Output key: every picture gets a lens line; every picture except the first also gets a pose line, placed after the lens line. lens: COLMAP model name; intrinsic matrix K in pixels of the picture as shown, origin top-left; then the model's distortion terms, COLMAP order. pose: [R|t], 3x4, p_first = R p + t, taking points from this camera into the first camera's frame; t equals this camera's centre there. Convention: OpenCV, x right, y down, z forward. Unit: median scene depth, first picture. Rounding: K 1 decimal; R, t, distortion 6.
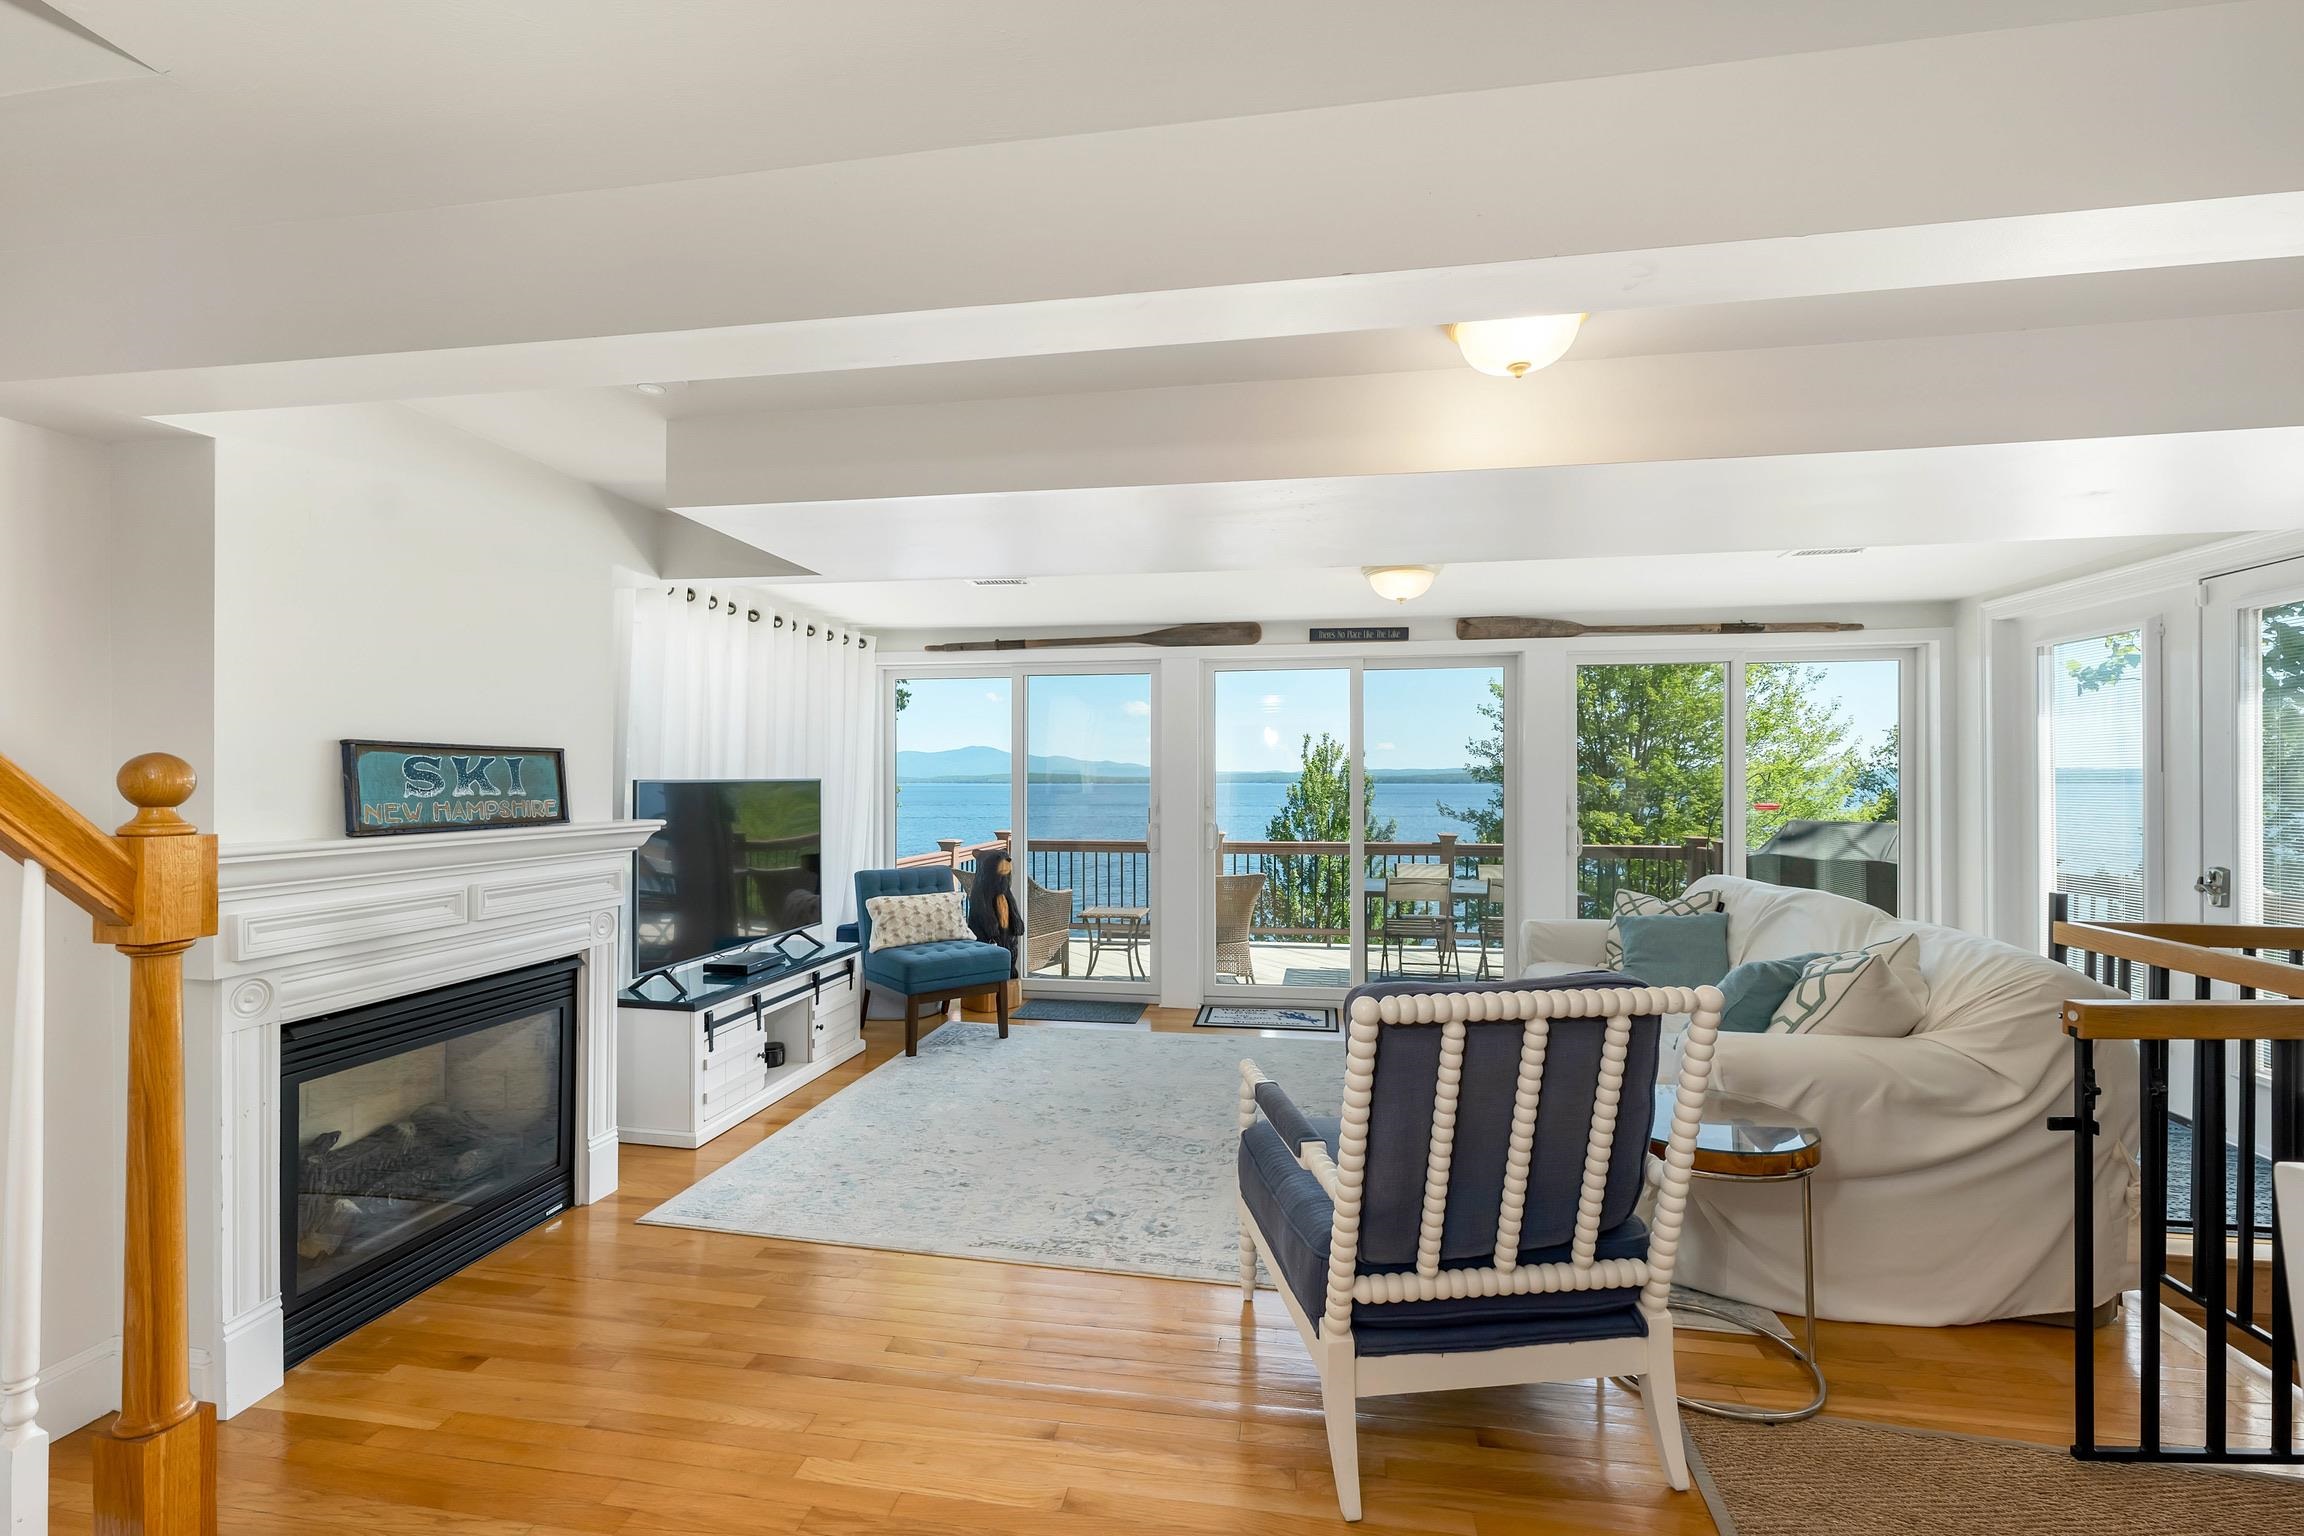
lens RADIAL K [[954.9, 0, 1174.4], [0, 954.9, 776.4], [0, 0, 1]] dist [0.001343, 0.000016]
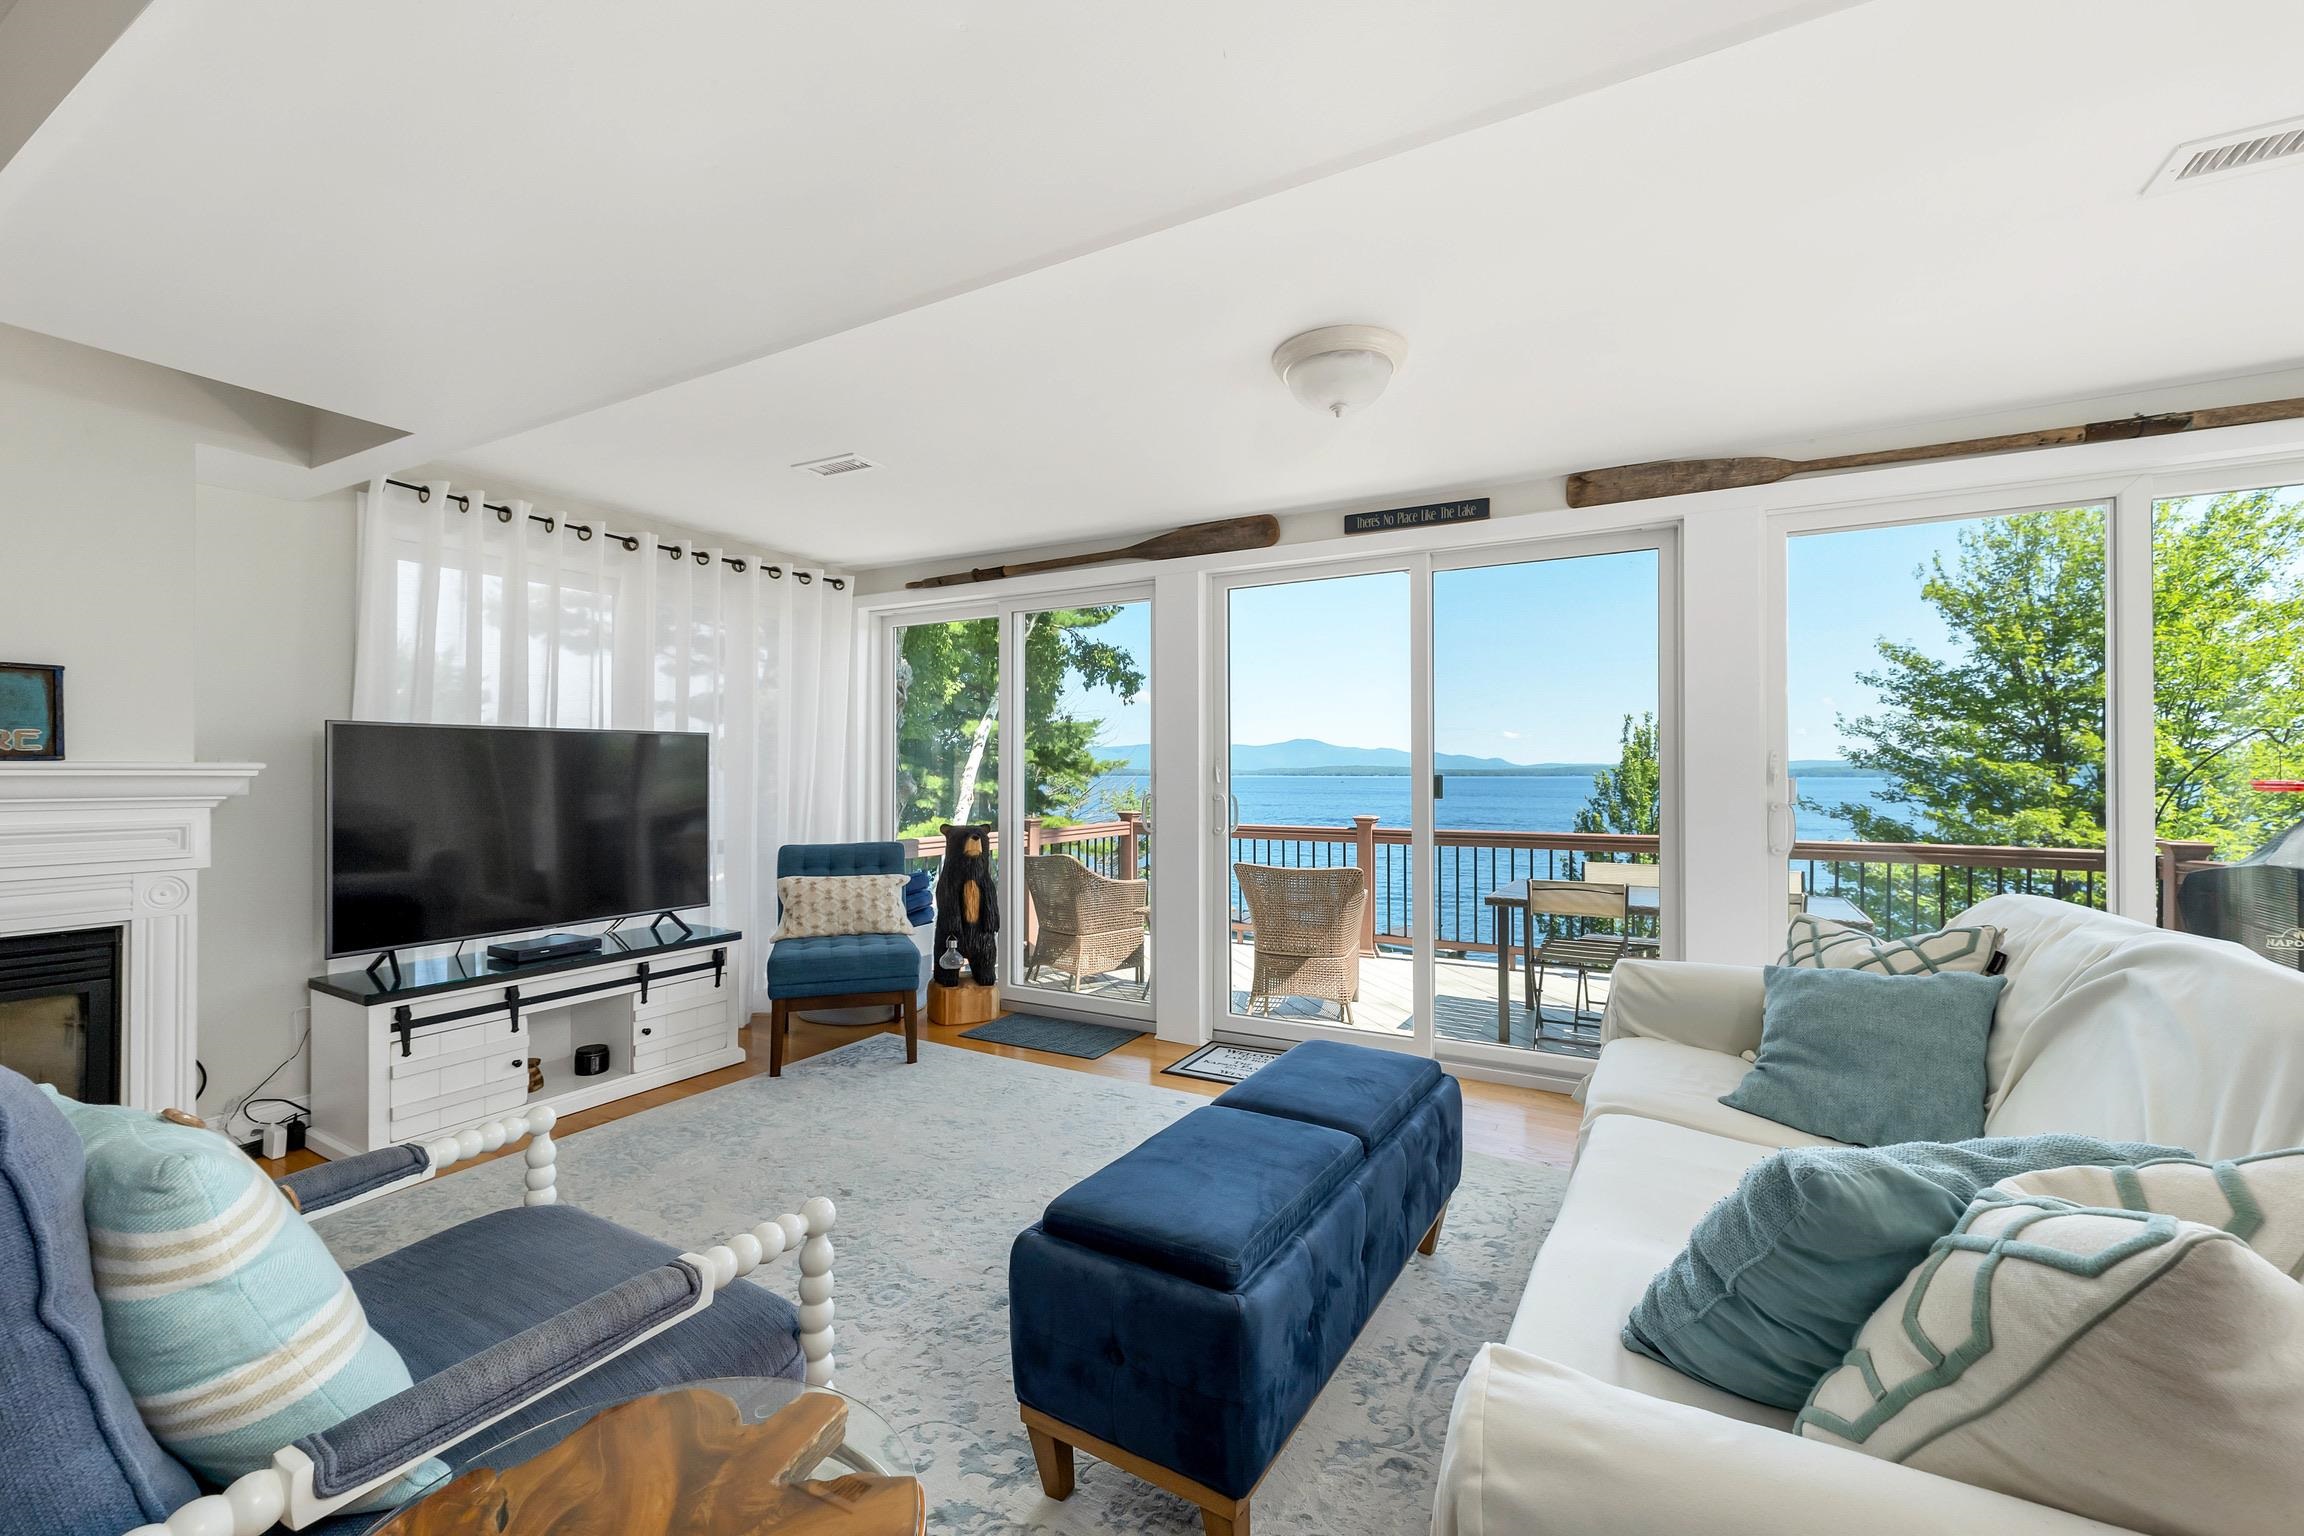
lens RADIAL K [[954.9, 0, 1152.8], [0, 954.9, 764.7], [0, 0, 1]] dist [0.001343, 0.000016]
pose [[0.937150, -0.001687, -0.348922, 0.280752], [0.000203, 0.999991, -0.004288, 0.032627], [0.348926, 0.003948, 0.937142, 0.333315]]
